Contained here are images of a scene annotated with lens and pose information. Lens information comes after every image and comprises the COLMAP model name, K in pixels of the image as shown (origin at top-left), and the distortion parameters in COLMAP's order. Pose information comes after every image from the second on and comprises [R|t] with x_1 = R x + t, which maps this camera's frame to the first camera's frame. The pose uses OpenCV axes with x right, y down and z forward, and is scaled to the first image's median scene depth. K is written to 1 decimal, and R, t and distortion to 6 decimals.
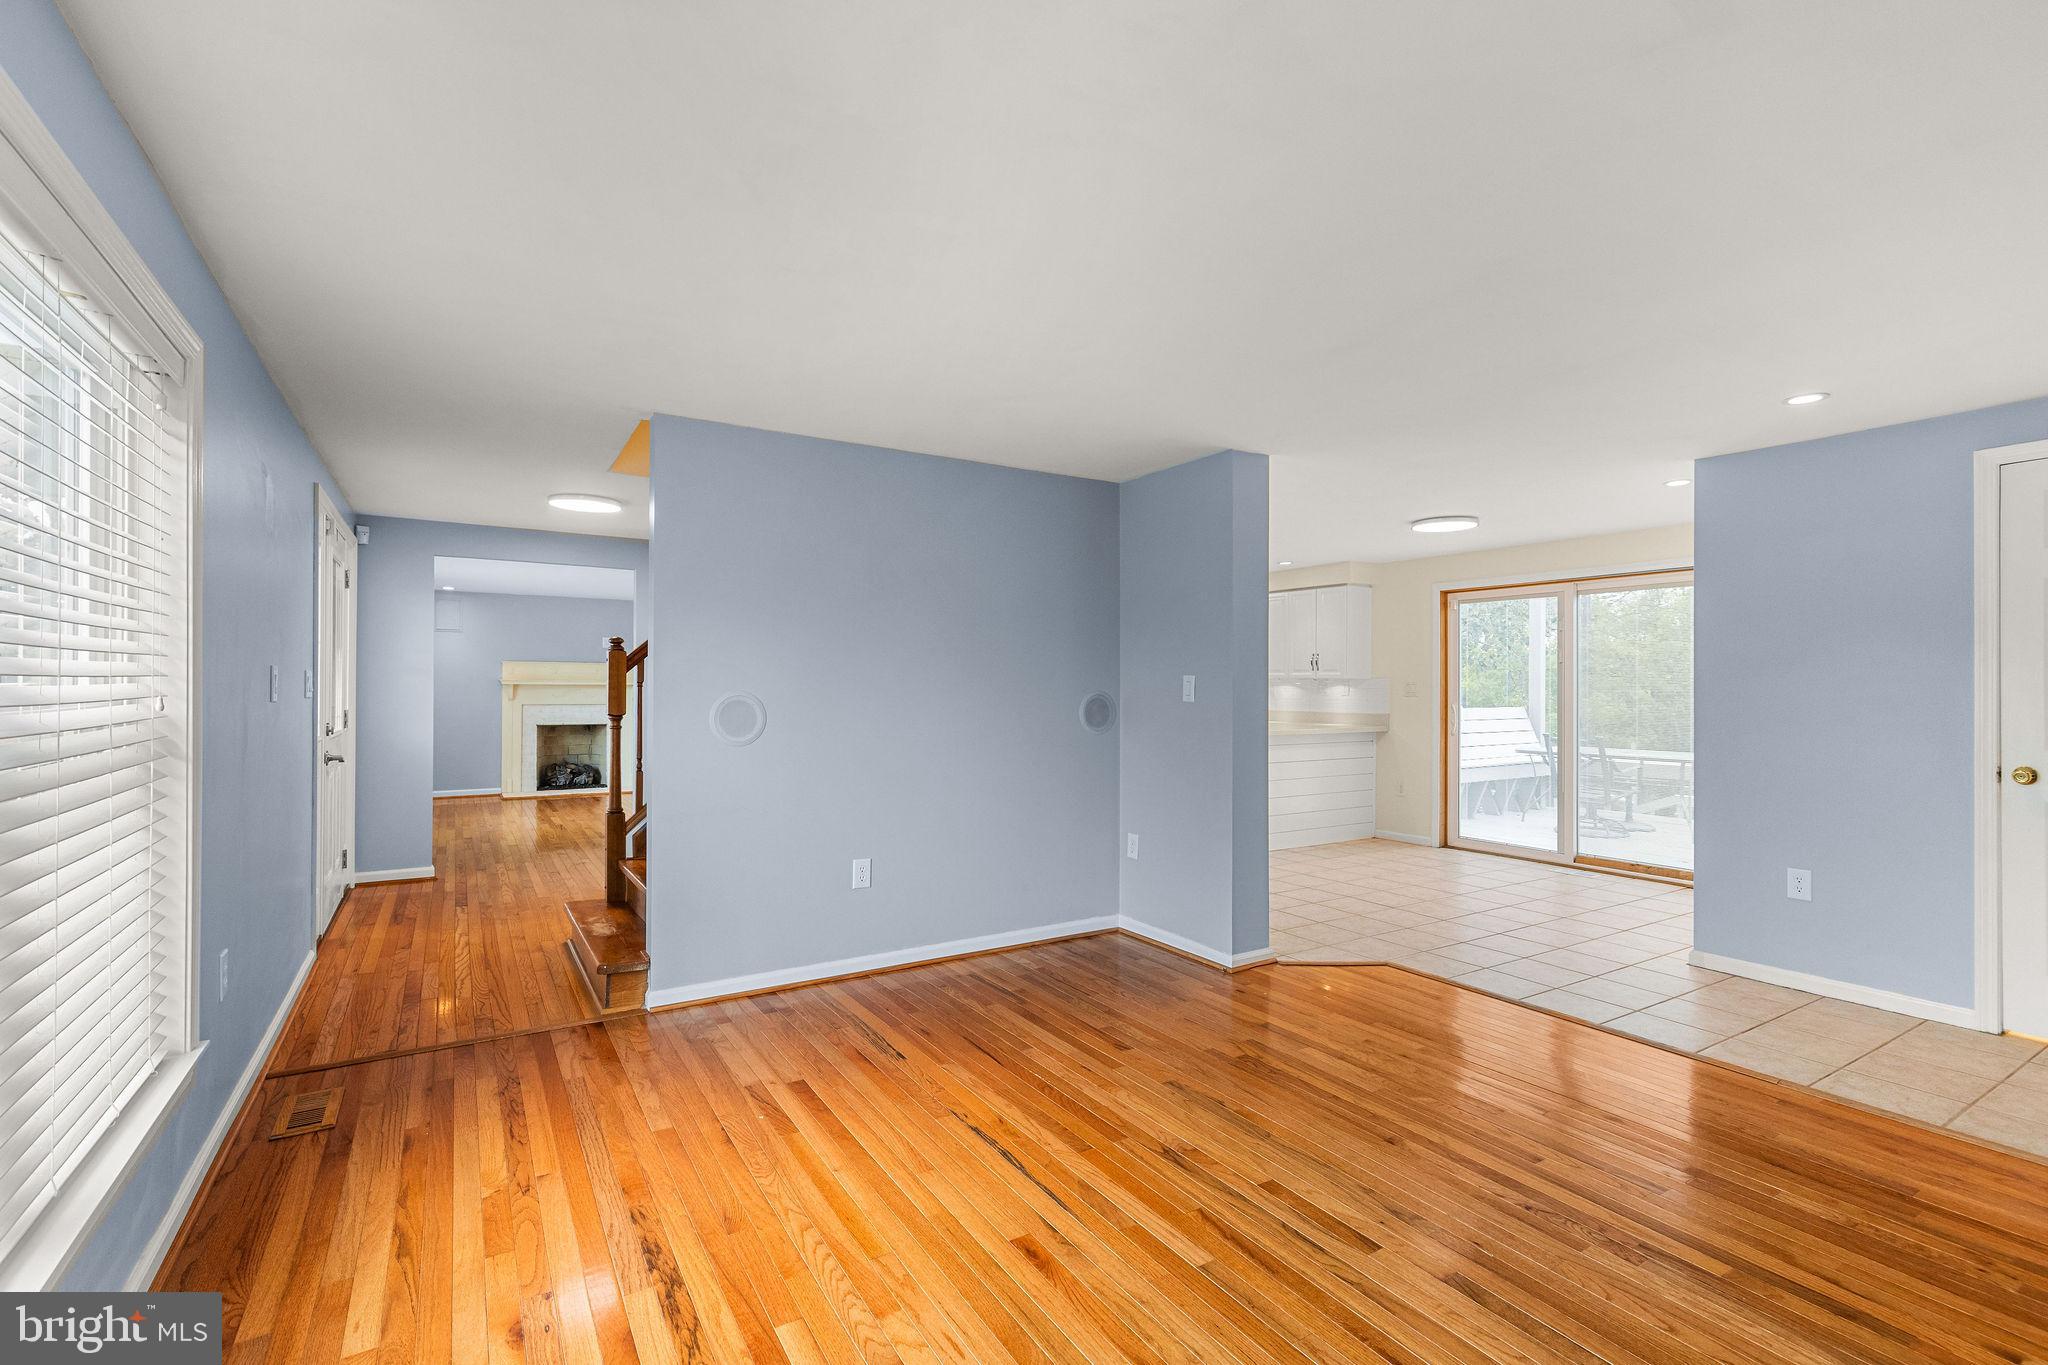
lens RADIAL K [[916.4, 0, 1029.6], [0, 916.4, 684.9], [0, 0, 1]] dist [0.003134, -0.000001]
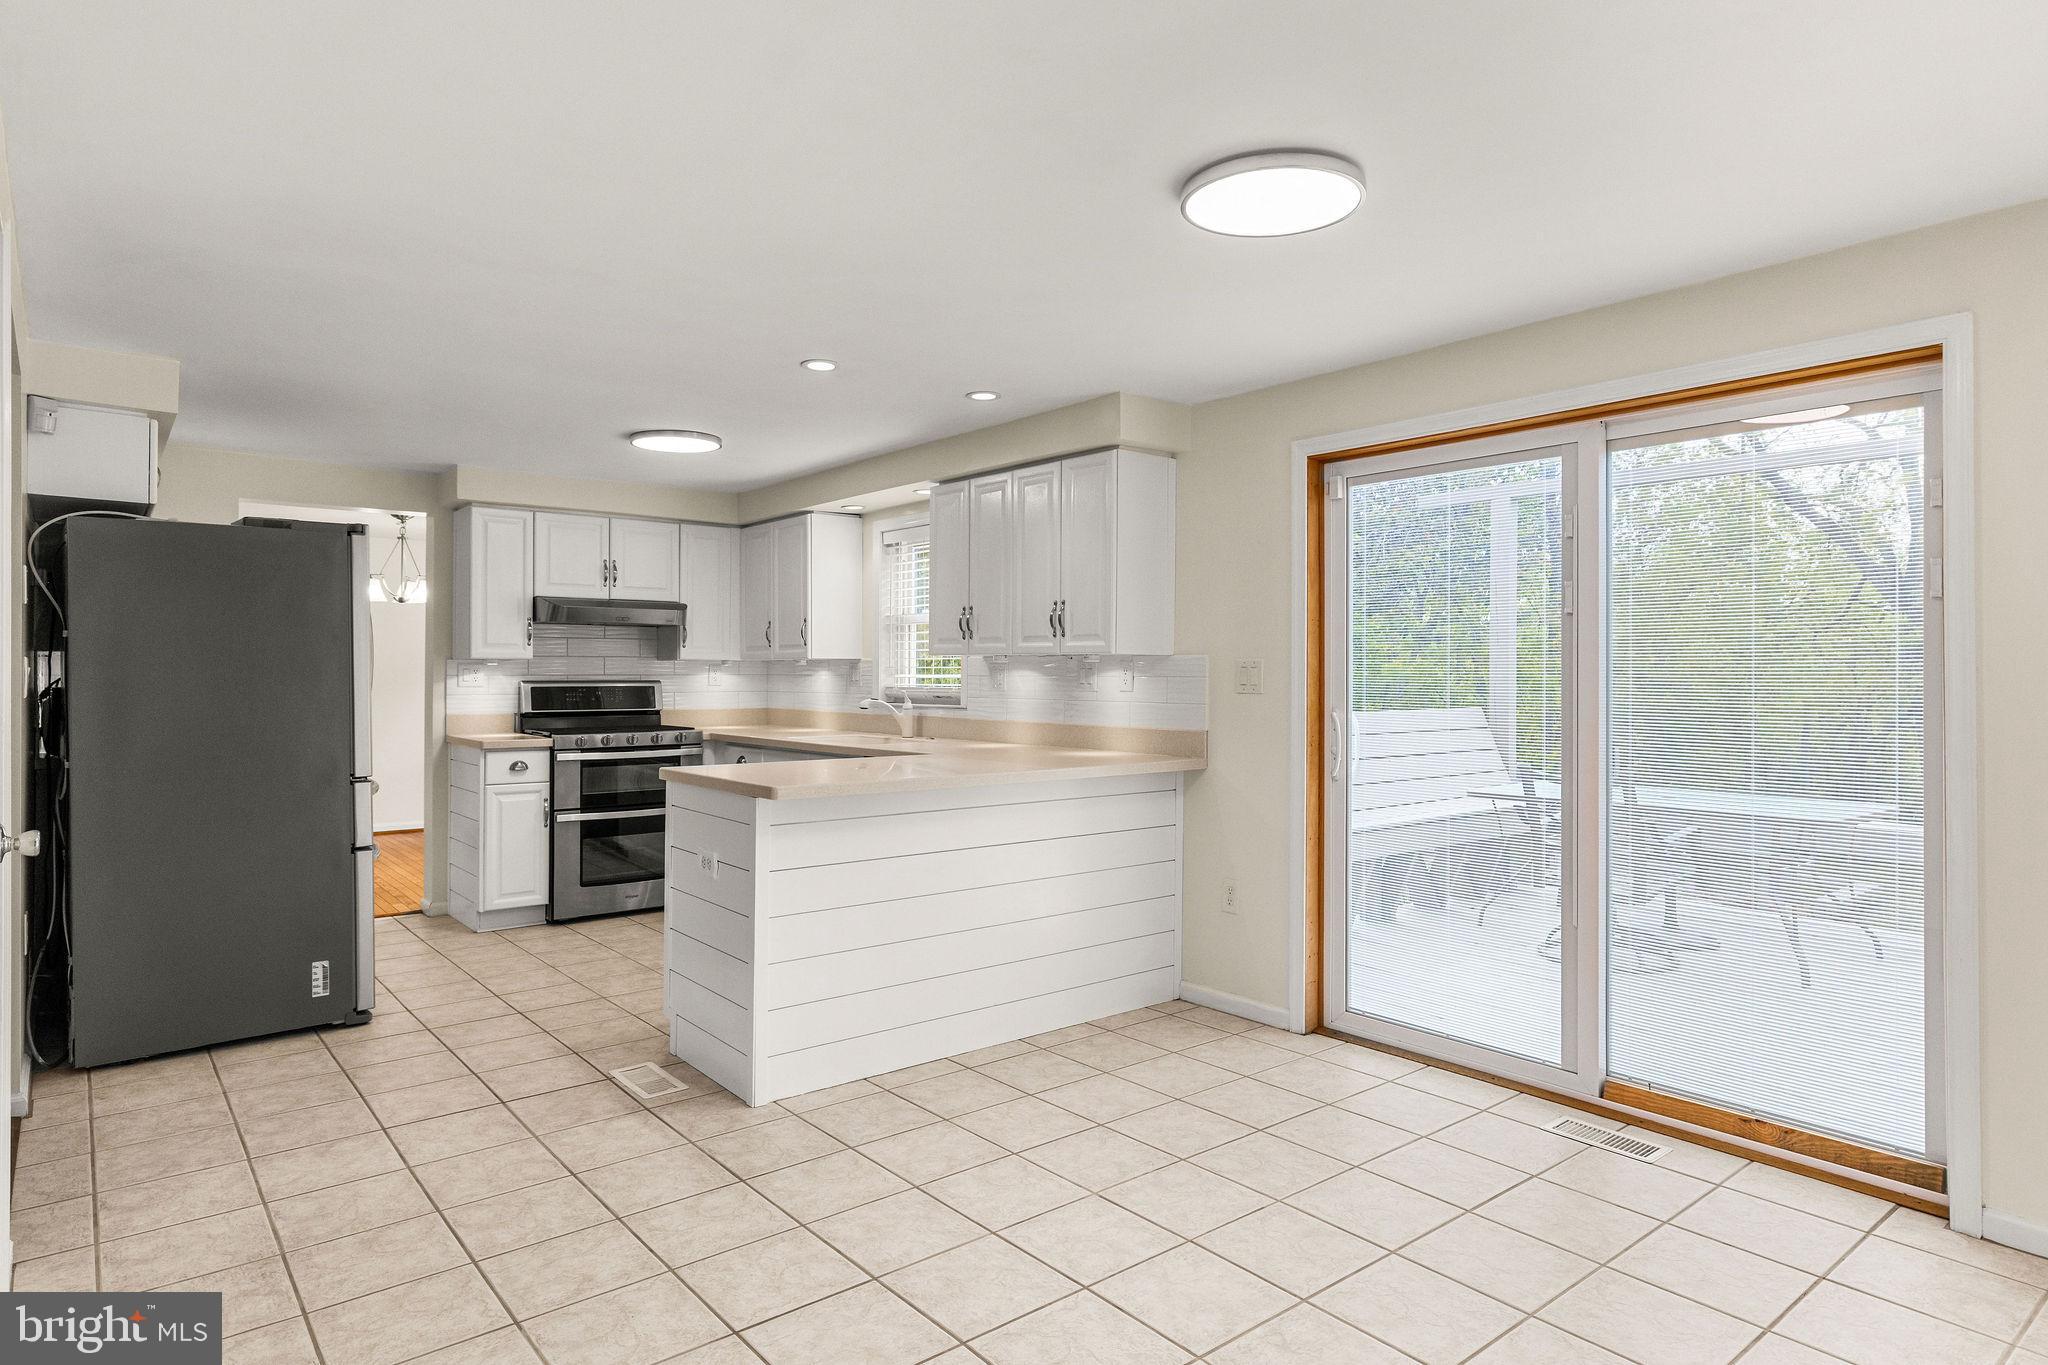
lens RADIAL K [[1157.4, 0, 1029.8], [0, 1157.4, 671.7], [0, 0, 1]] dist [0.006321, 0.000715]
pose [[0.991914, -0.000440, 0.126911, 0.467221], [0.000355, 1.000000, 0.000688, 0.002758], [-0.126911, -0.000638, 0.991914, 0.884905]]
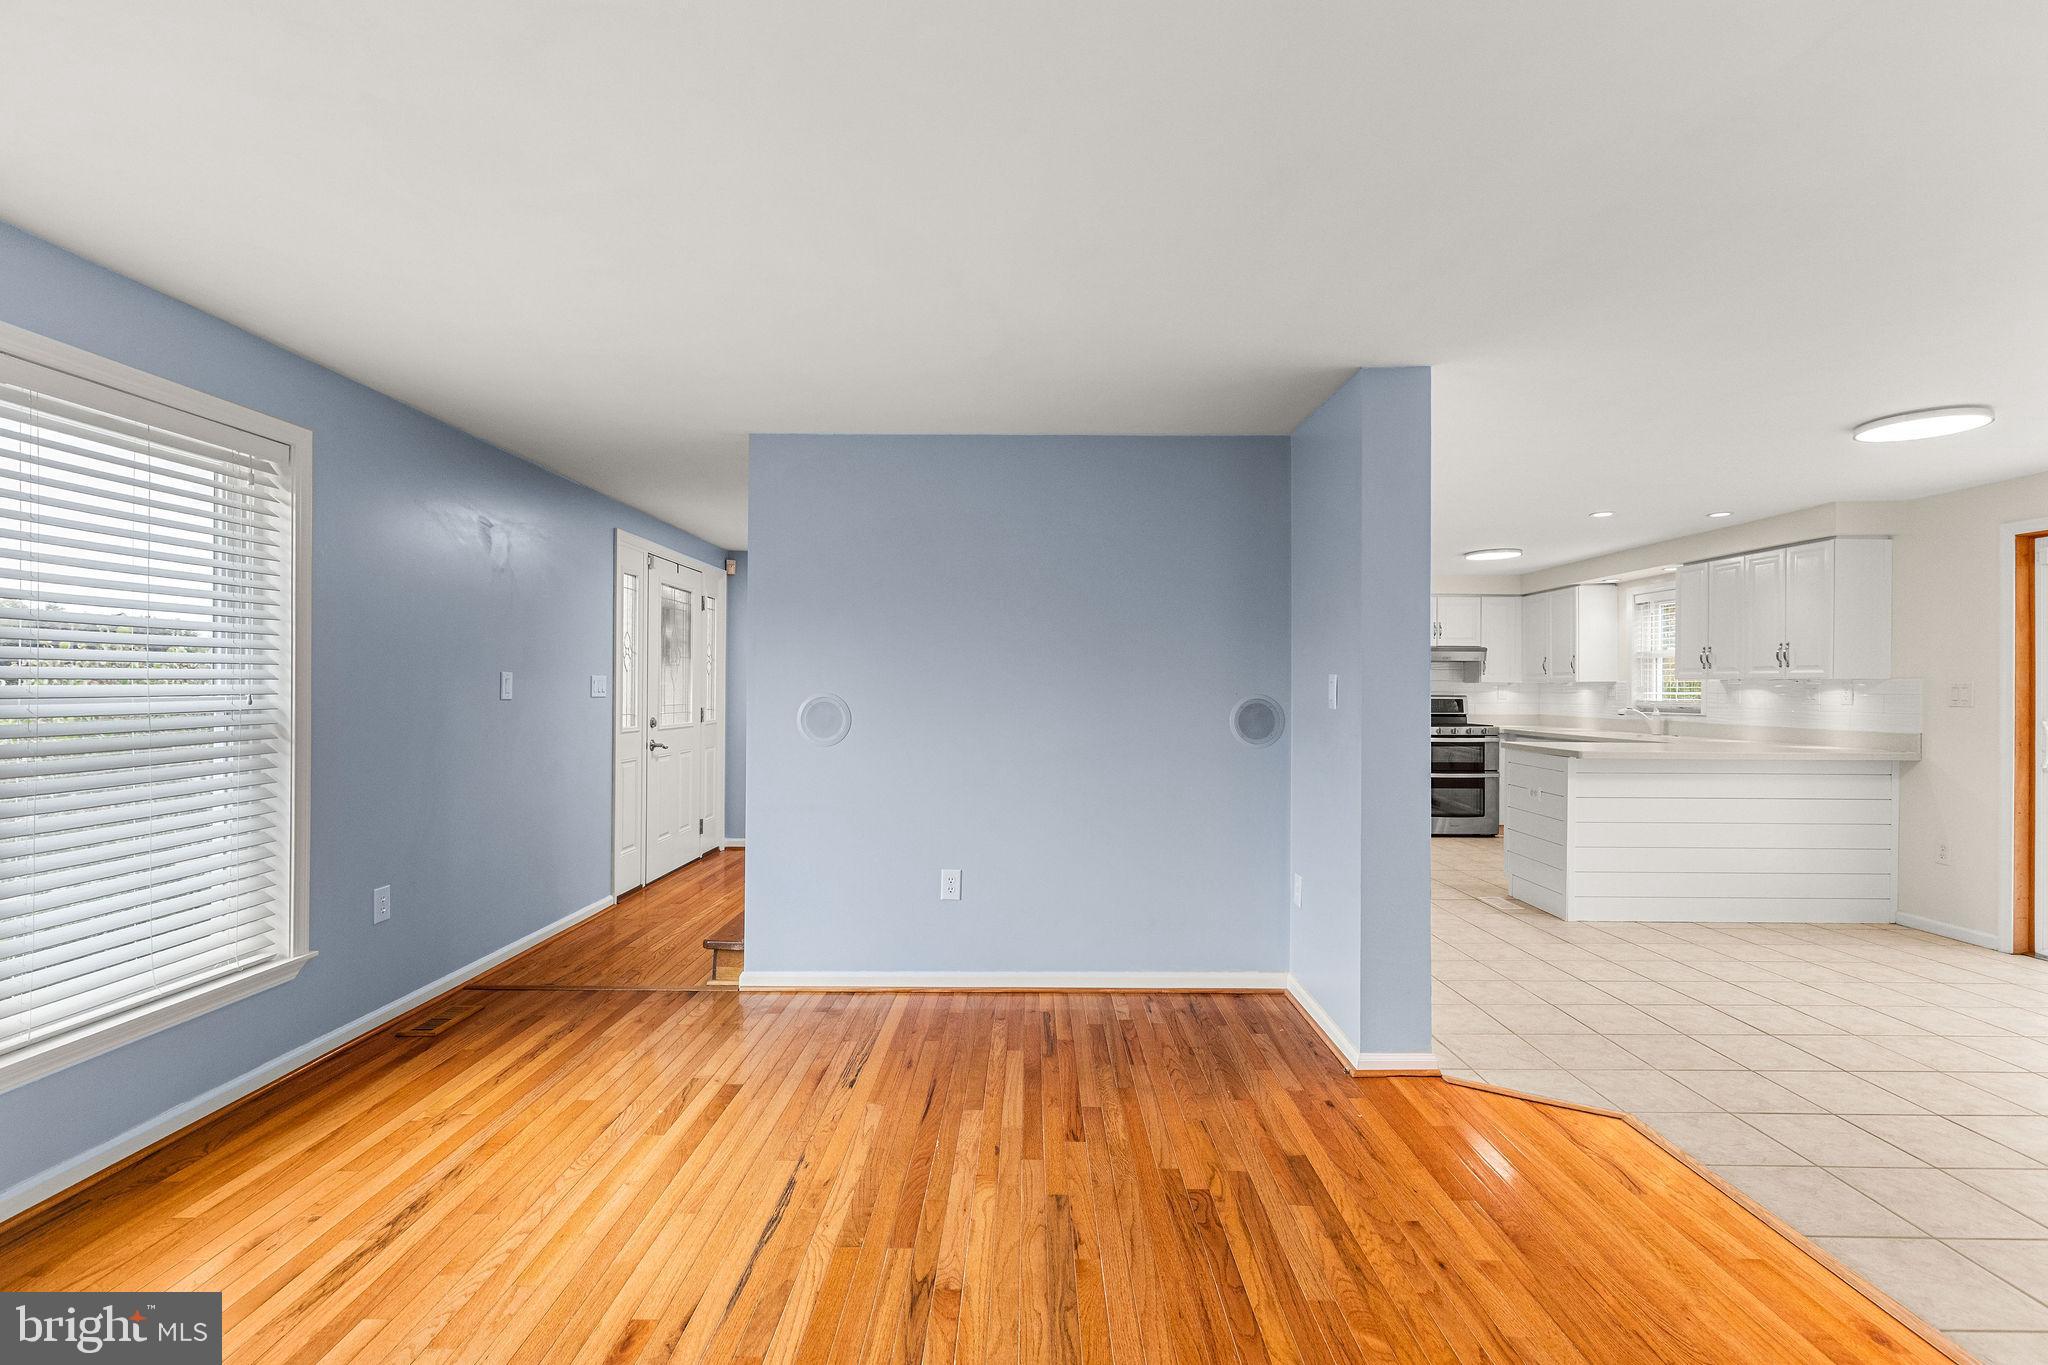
lens RADIAL K [[916.4, 0, 1029.6], [0, 916.4, 684.9], [0, 0, 1]] dist [0.003134, -0.000001]
pose [[0.847773, -0.001055, -0.530358, 0.413632], [-0.001204, 0.999992, -0.003915, 0.001584], [0.530358, 0.003958, 0.847765, 0.246234]]
